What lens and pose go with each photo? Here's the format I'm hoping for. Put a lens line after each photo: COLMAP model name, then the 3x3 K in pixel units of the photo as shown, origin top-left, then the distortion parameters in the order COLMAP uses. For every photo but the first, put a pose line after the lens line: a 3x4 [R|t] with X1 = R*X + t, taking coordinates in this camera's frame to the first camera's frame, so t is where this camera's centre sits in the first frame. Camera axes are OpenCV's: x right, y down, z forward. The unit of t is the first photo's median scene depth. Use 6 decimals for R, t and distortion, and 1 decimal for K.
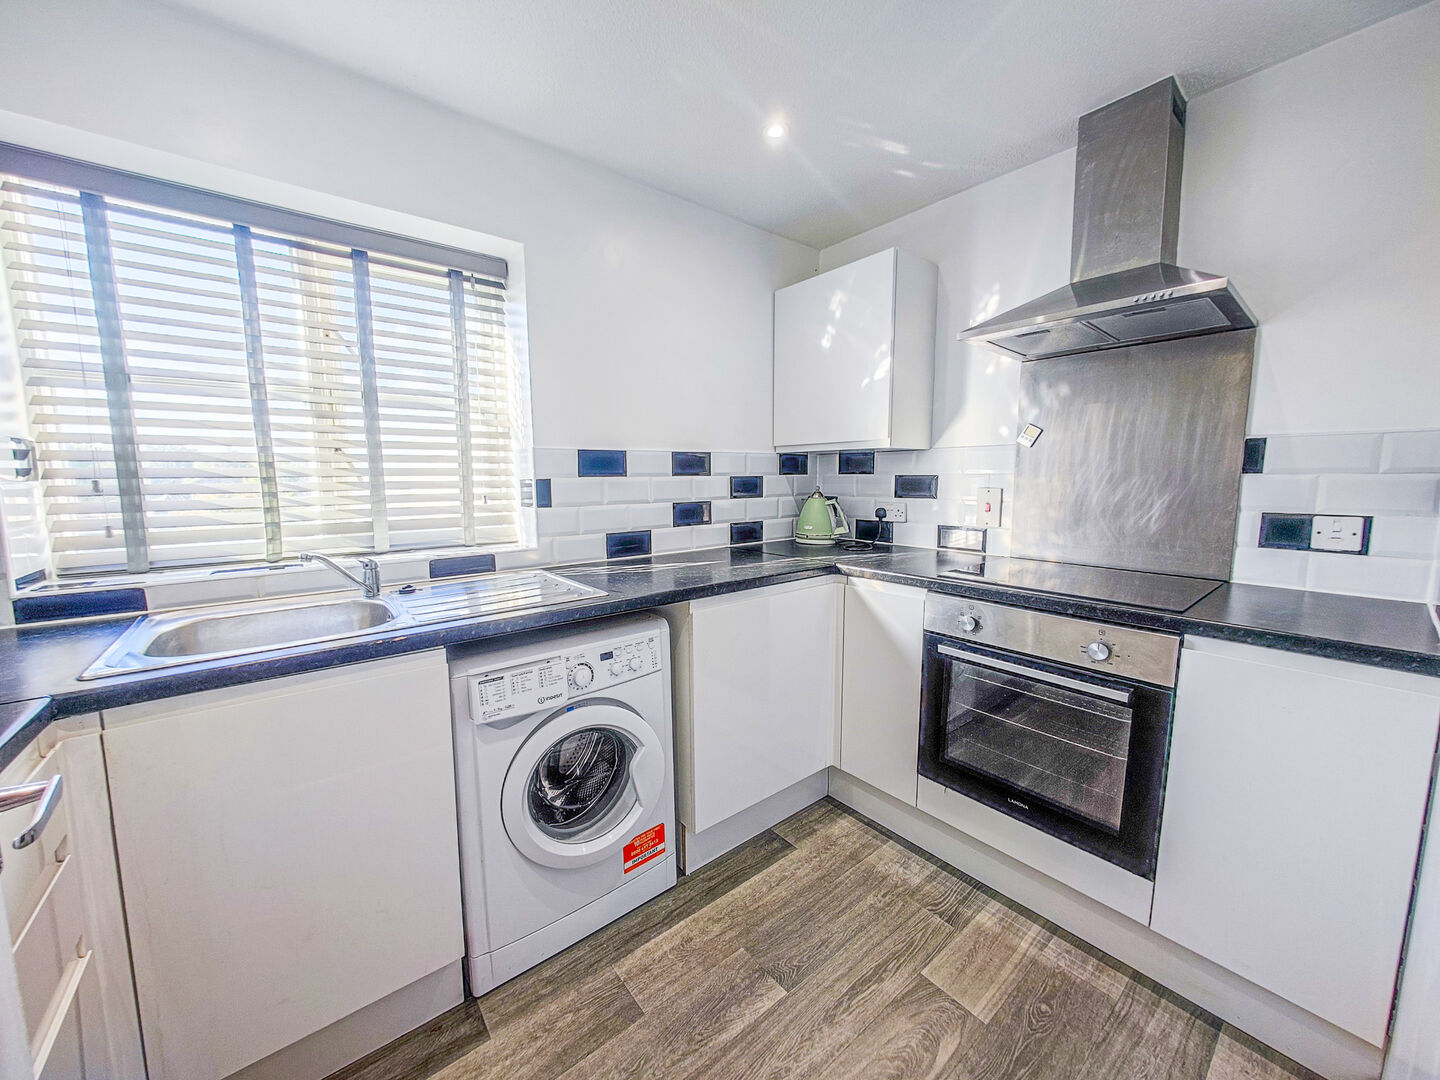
lens RADIAL K [[537.0, 0, 732.4], [0, 537.0, 531.4], [0, 0, 1]] dist [-0.008202, 0.000837]
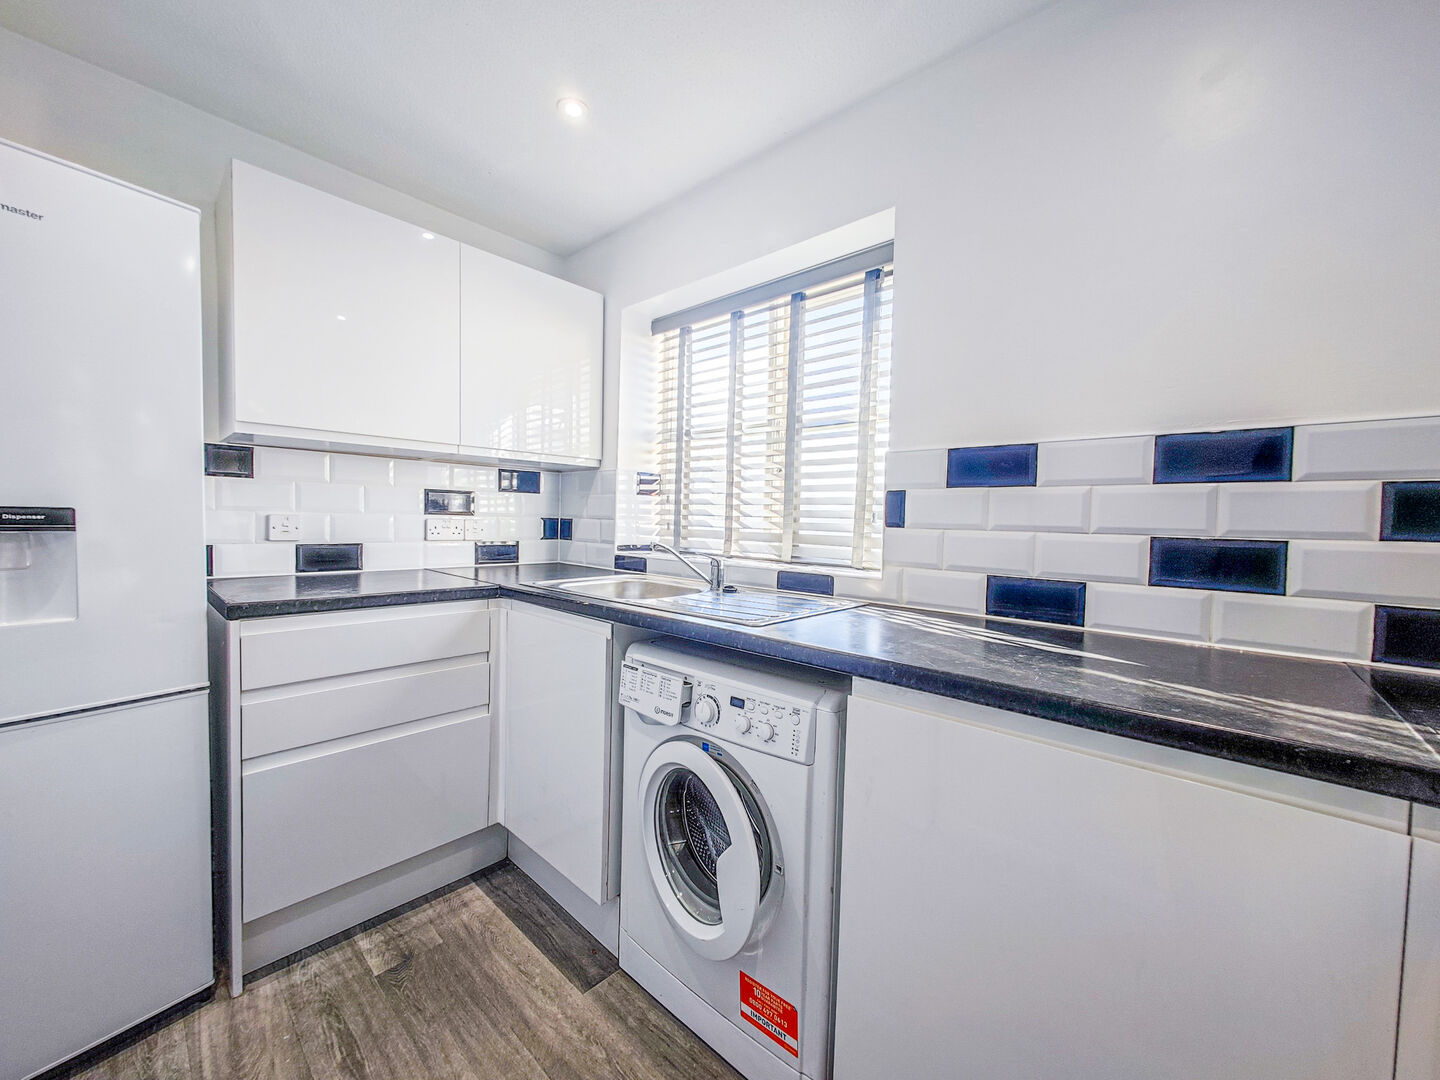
lens RADIAL K [[565.3, 0, 689.4], [0, 565.3, 538.4], [0, 0, 1]] dist [-0.003395, -0.000090]
pose [[0.119328, 0.041548, -0.991985, 0.520013], [-0.130382, 0.991127, 0.025828, -0.014155], [0.984257, 0.126255, 0.123686, 0.746515]]
